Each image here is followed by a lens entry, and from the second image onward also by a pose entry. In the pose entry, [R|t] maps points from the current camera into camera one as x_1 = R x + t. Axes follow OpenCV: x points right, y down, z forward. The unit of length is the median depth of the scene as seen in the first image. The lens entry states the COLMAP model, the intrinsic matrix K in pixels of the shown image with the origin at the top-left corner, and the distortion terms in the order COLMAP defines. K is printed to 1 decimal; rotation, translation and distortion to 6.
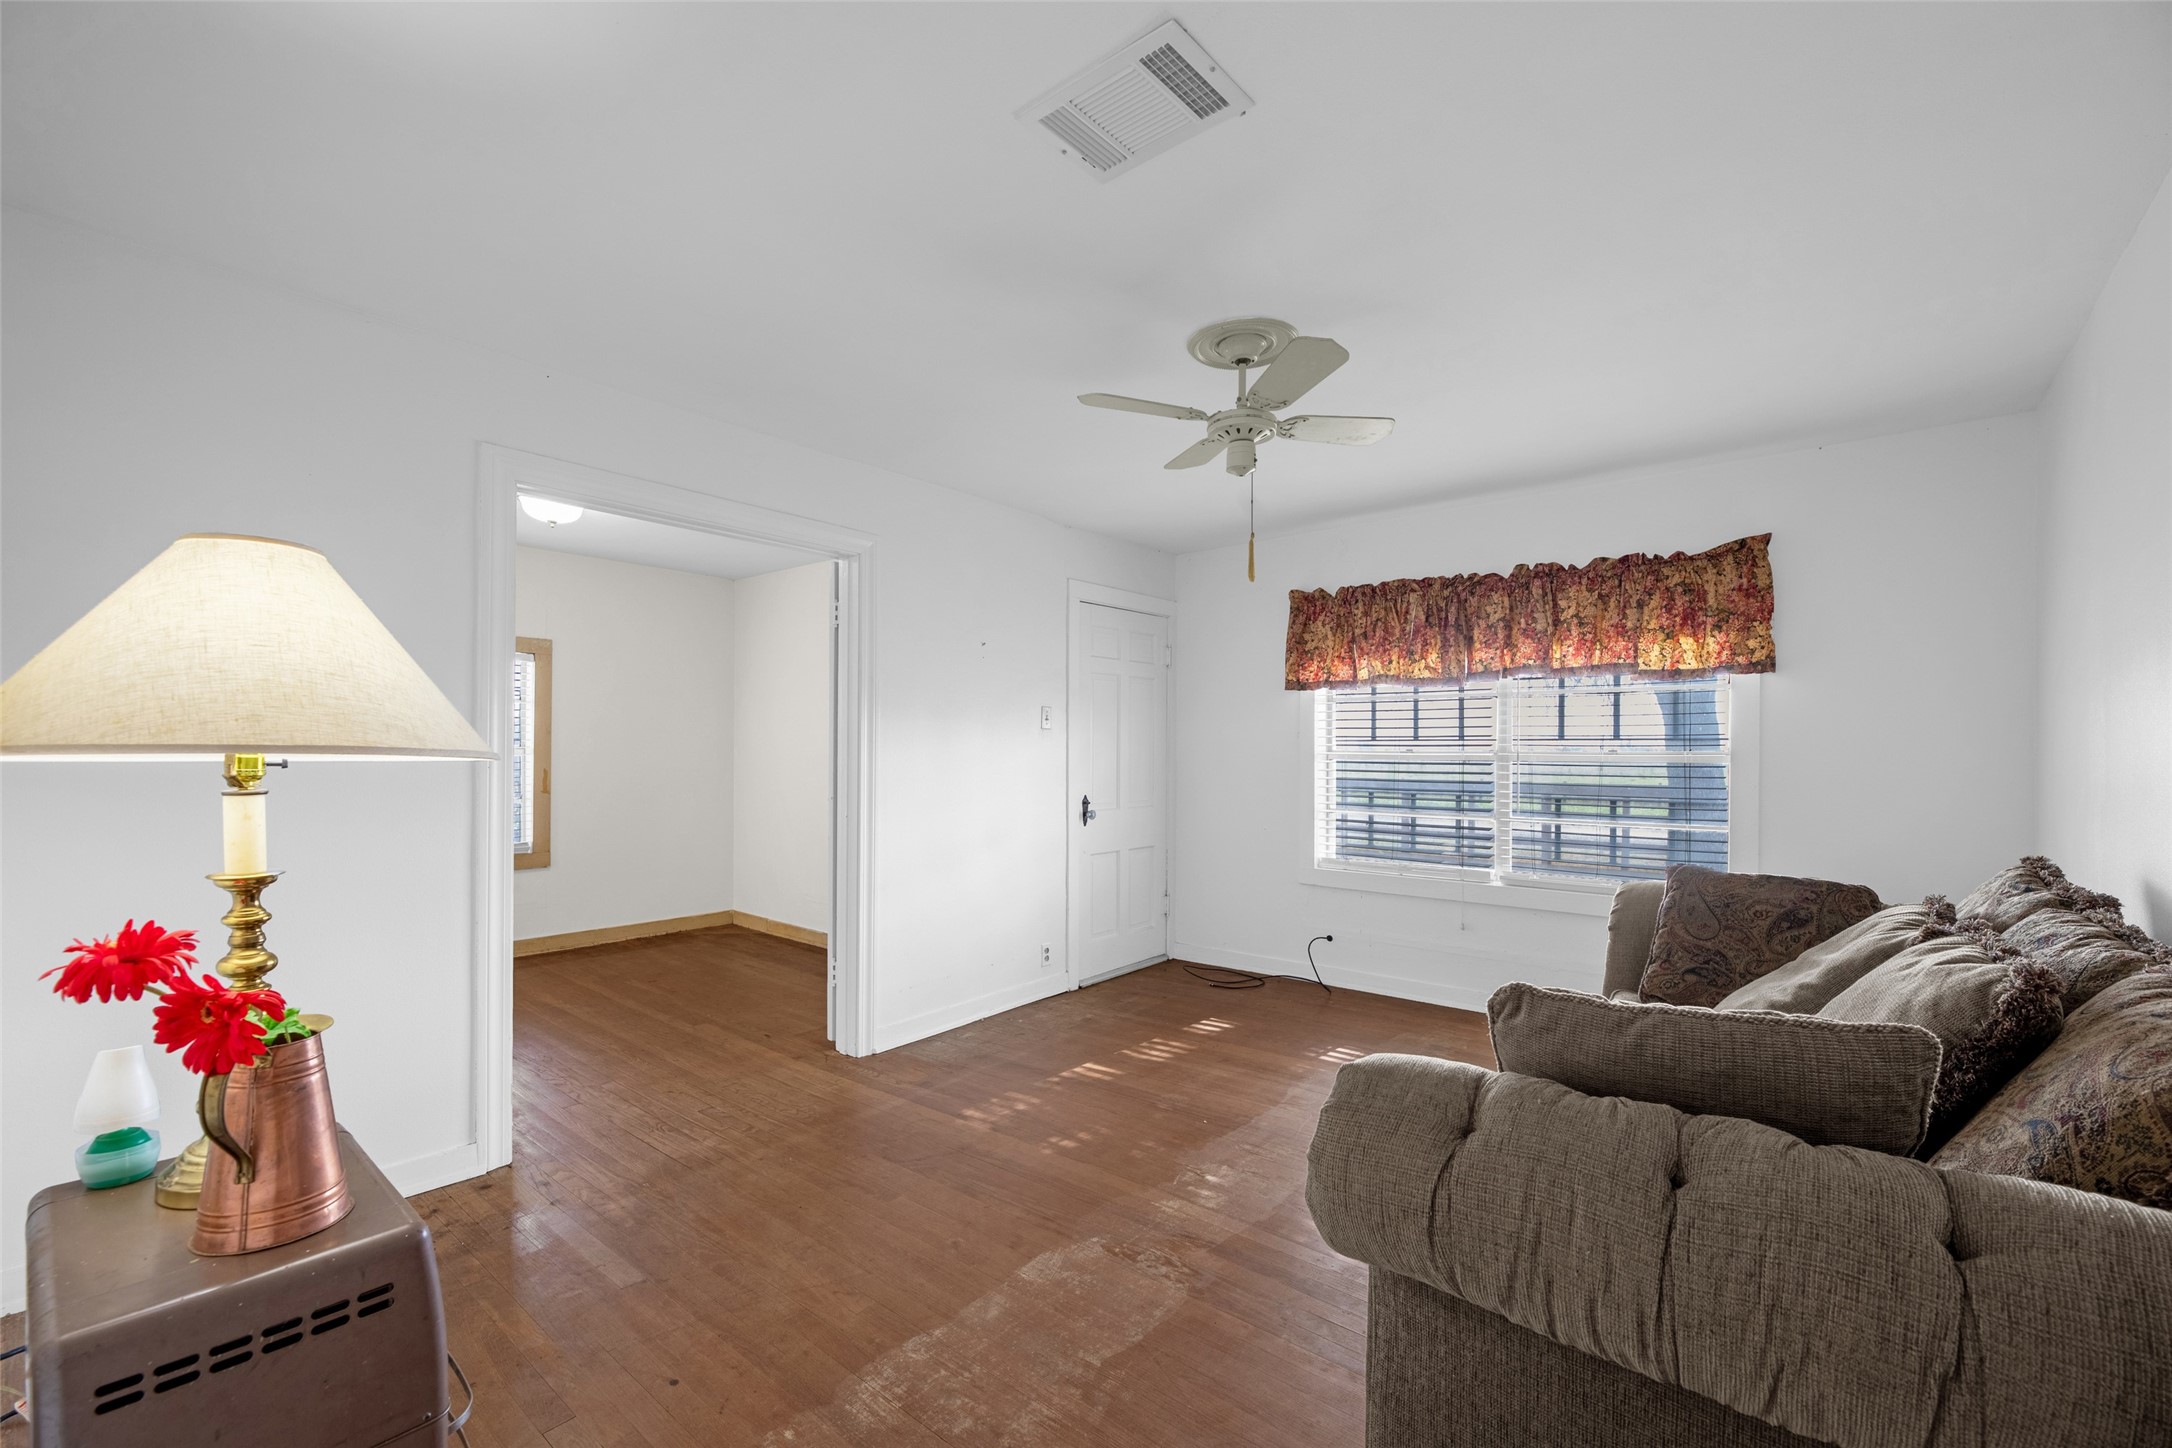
lens RADIAL K [[902.9, 0, 1079.0], [0, 902.9, 739.6], [0, 0, 1]] dist [-0.000110, -0.001136]
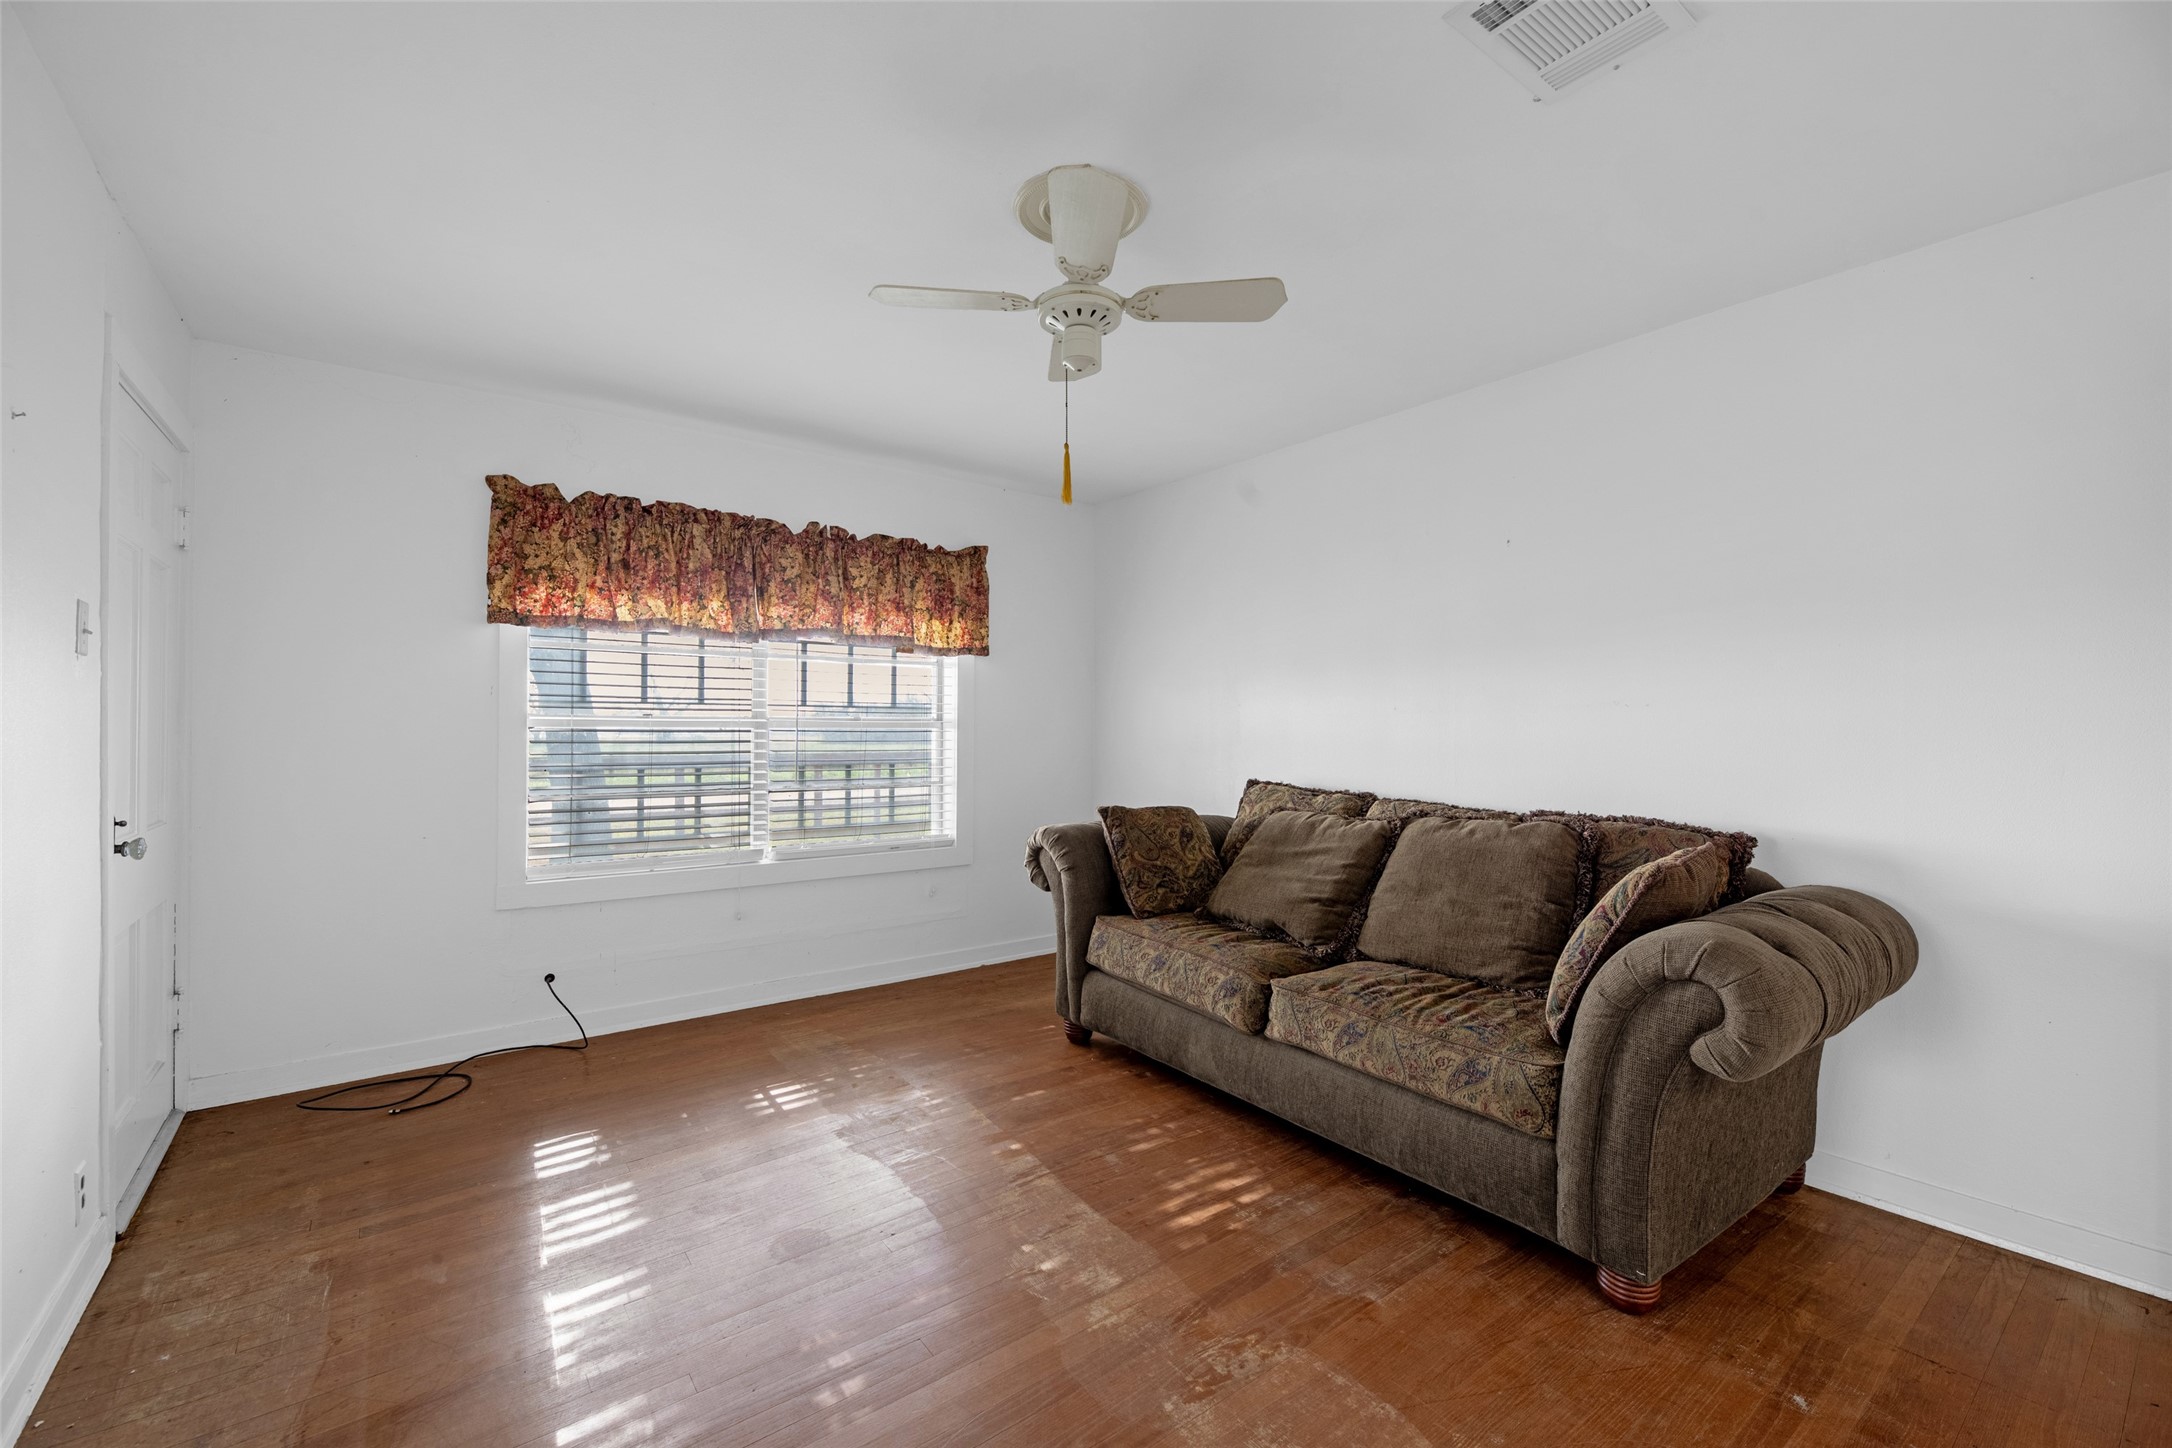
lens RADIAL K [[902.9, 0, 1071.6], [0, 902.9, 722.0], [0, 0, 1]] dist [-0.000110, -0.001136]
pose [[0.222792, 0.002669, 0.974862, -0.373916], [-0.015635, 0.999877, 0.000835, 0.012498], [-0.974741, -0.015428, 0.222806, 0.505907]]
